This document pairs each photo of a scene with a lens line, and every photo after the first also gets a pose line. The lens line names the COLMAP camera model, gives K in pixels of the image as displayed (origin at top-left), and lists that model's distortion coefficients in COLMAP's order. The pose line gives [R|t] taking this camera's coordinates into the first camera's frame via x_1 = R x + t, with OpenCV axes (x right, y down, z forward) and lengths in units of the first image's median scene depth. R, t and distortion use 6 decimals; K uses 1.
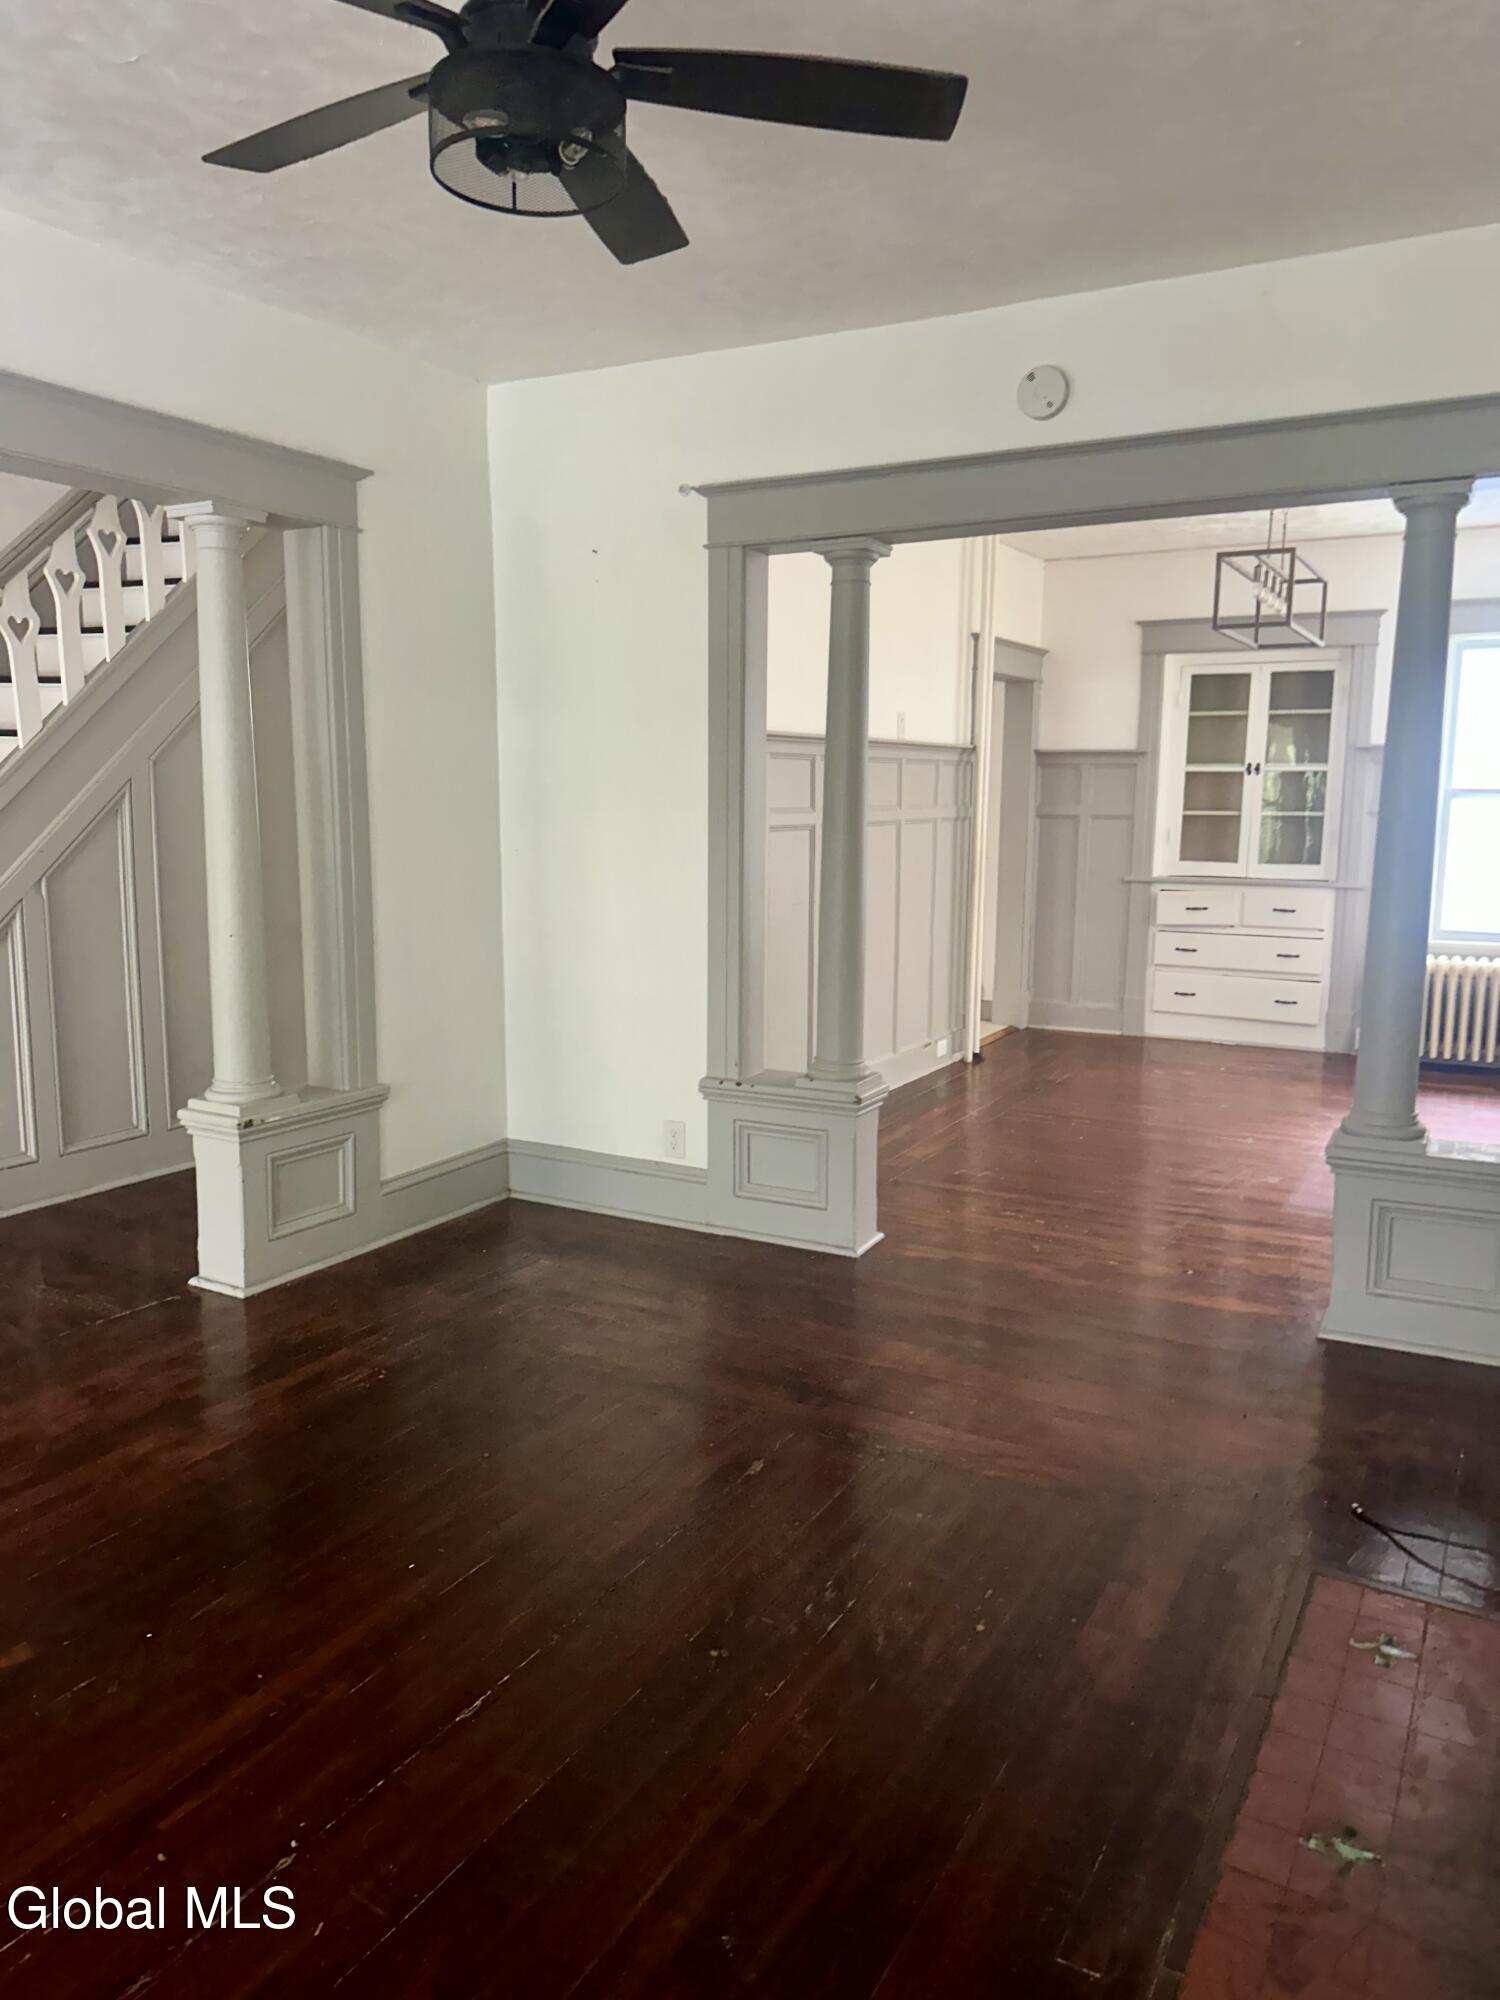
lens RADIAL K [[1400.4, 0, 744.5], [0, 1400.4, 1018.4], [0, 0, 1]] dist [0.056289, -0.073472]
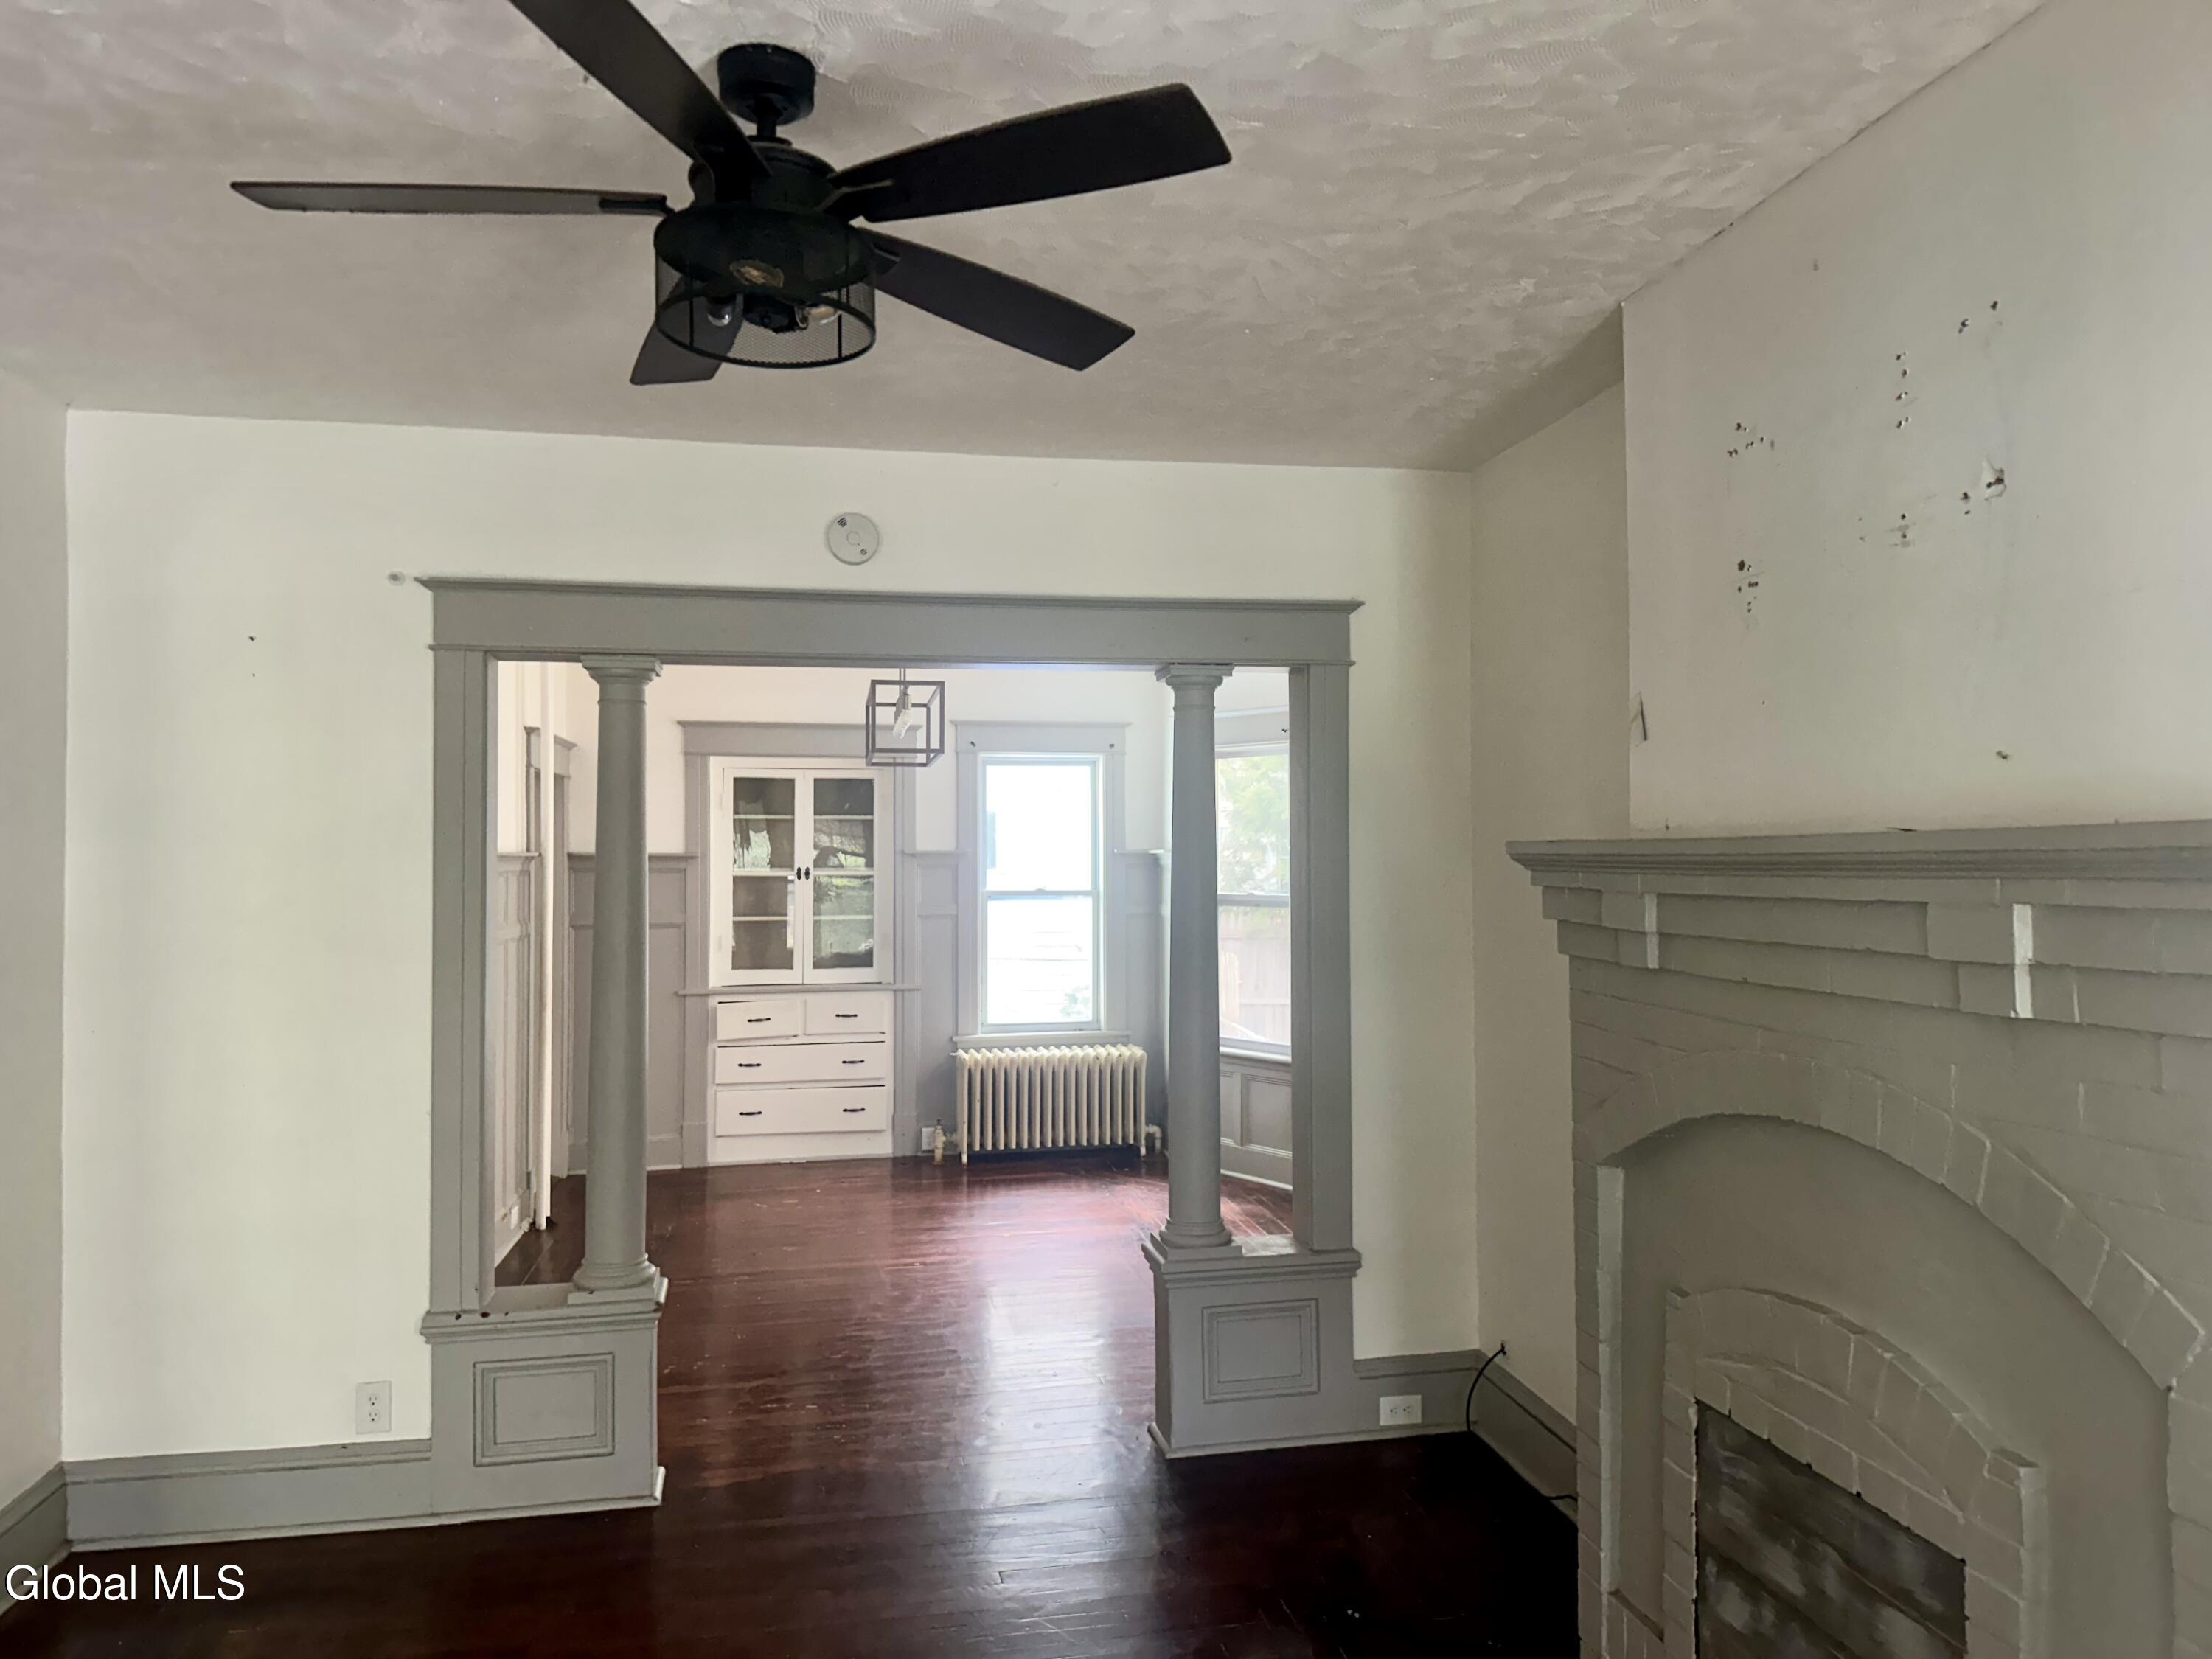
lens RADIAL K [[1548.8, 0, 1106.0], [0, 1548.8, 829.5], [0, 0, 1]] dist [0.056289, -0.073472]
pose [[0.771804, 0.002894, 0.635853, -0.203273], [0.112071, 0.983716, -0.140511, -0.039988], [-0.625906, 0.179708, 0.758912, 0.056412]]
